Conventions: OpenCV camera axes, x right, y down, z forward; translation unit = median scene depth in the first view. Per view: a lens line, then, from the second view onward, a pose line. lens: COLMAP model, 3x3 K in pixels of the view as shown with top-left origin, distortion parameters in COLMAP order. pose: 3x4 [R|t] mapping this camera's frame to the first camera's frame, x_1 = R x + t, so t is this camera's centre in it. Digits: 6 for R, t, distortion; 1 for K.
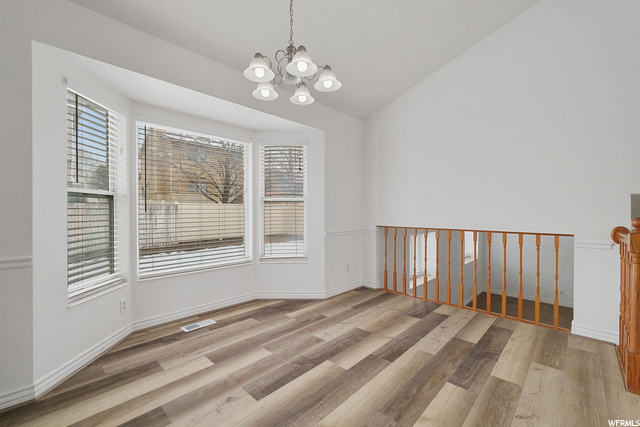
lens RADIAL K [[278.5, 0, 316.7], [0, 278.5, 212.4], [0, 0, 1]] dist [-0.003354, 0.000058]
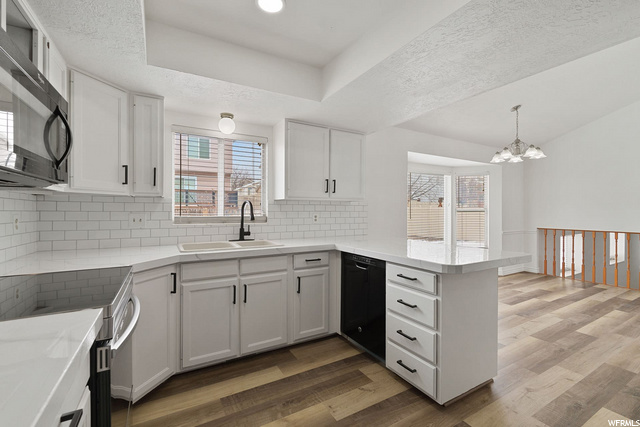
lens RADIAL K [[278.5, 0, 325.0], [0, 278.5, 211.4], [0, 0, 1]] dist [-0.003354, 0.000058]
pose [[0.957302, 0.003376, -0.289071, -0.395599], [-0.001536, 0.999977, 0.006589, -0.041149], [0.289086, -0.005864, 0.957285, -0.627282]]
